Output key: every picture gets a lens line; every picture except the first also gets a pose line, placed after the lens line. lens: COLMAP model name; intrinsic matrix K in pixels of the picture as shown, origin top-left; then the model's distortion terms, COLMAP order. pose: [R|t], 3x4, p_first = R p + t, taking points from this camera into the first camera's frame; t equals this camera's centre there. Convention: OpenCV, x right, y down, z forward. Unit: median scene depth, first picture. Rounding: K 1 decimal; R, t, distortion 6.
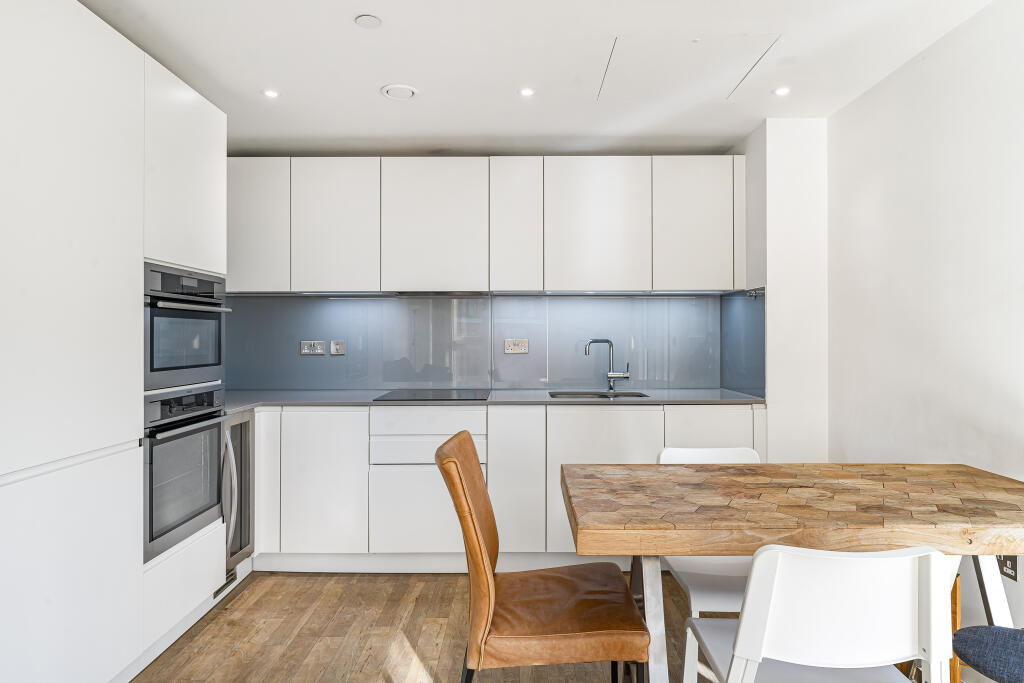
lens RADIAL K [[602.8, 0, 514.3], [0, 602.8, 332.1], [0, 0, 1]] dist [-0.002828, -0.000496]
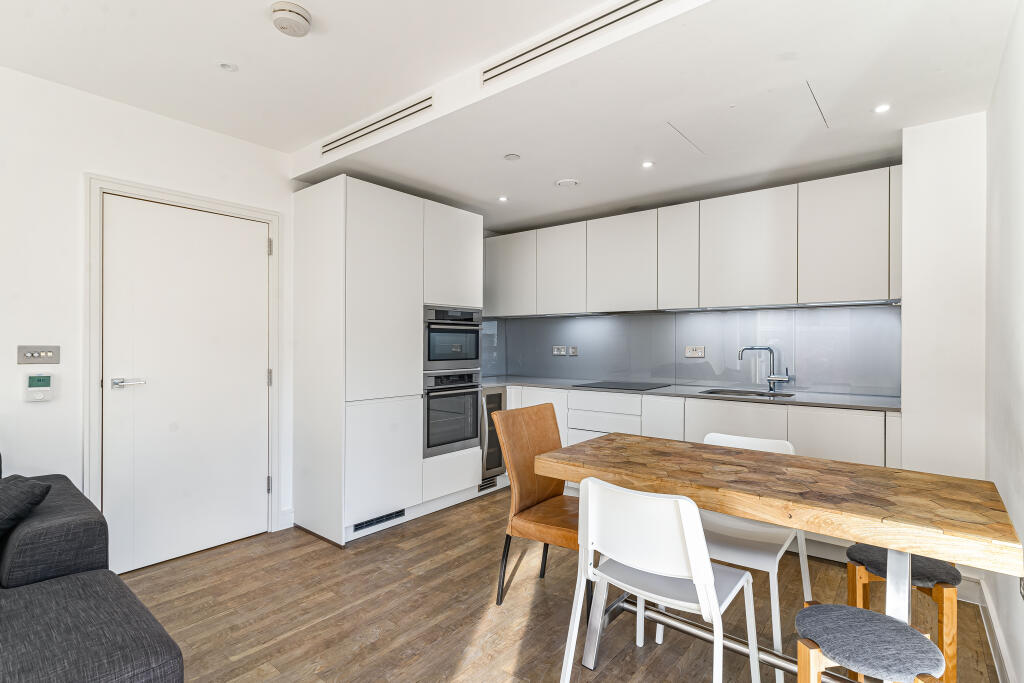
lens RADIAL K [[498.4, 0, 510.8], [0, 498.4, 340.6], [0, 0, 1]] dist [0.002117, 0.000056]
pose [[0.775998, 0.001520, -0.630733, 0.947337], [0.000911, 0.999993, 0.003532, -0.009365], [0.630734, -0.003315, 0.775992, -0.131906]]
